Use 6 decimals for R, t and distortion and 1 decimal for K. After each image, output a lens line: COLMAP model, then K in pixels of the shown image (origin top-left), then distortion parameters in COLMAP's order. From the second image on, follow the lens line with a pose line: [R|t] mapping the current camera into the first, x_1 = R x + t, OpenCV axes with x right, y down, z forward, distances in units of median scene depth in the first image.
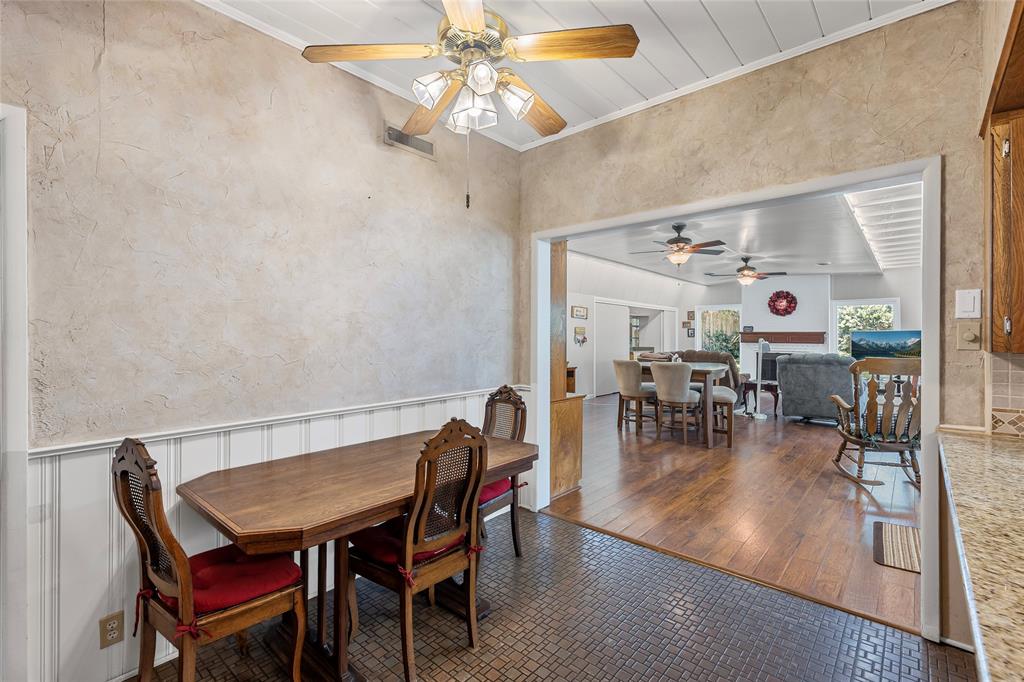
lens RADIAL K [[465.4, 0, 511.5], [0, 465.4, 339.2], [0, 0, 1]] dist [0.010692, -0.000382]
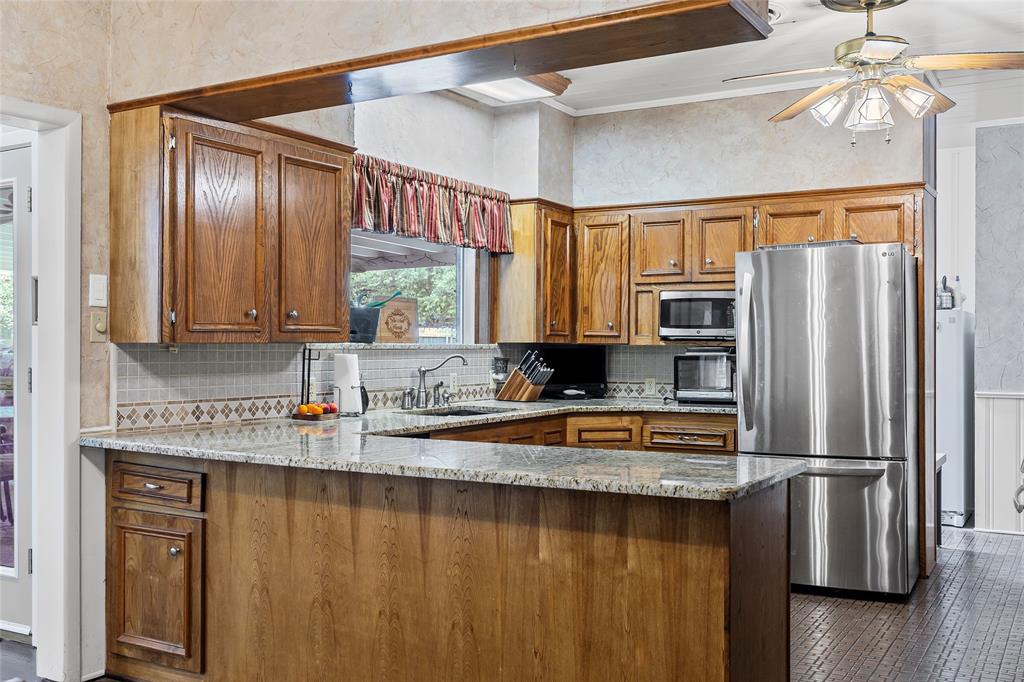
lens RADIAL K [[1009.0, 0, 512.1], [0, 1009.0, 341.2], [0, 0, 1]] dist [0.025198, 0.000000]
pose [[-0.201696, 0.000491, 0.979448, -1.096912], [-0.003679, 0.999992, -0.001259, 0.020654], [-0.979441, -0.003857, -0.201693, 0.626312]]
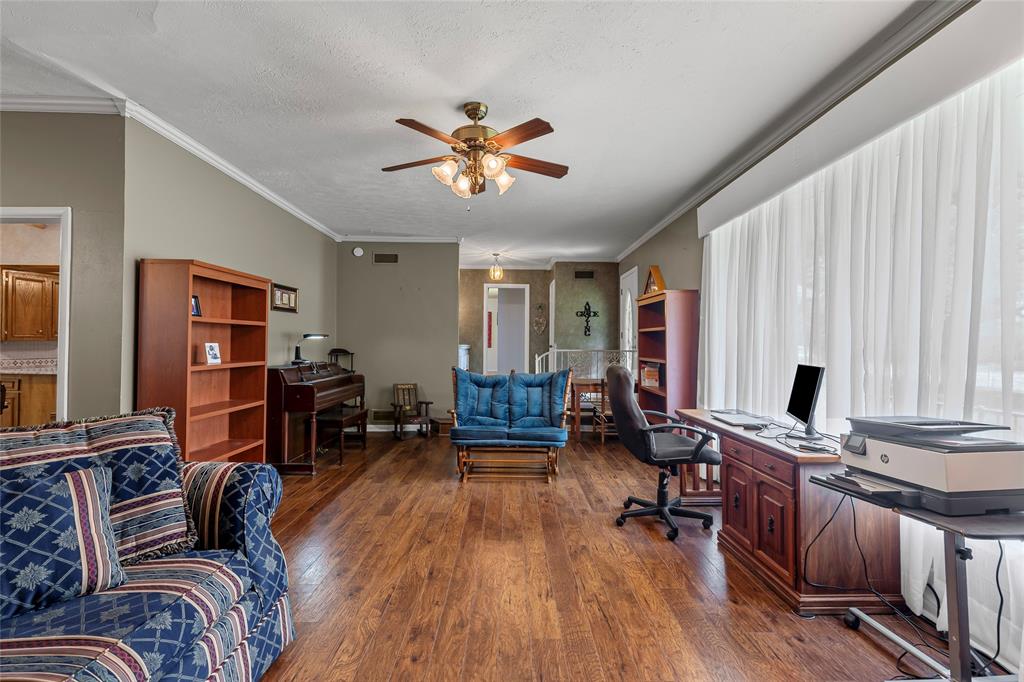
lens RADIAL K [[465.4, 0, 510.3], [0, 465.4, 343.2], [0, 0, 1]] dist [0.010692, -0.000382]
pose [[-0.667670, -0.008641, 0.744407, -3.602595], [-0.014224, 0.999898, -0.001151, -0.002706], [-0.744321, -0.011357, -0.667725, 0.475662]]
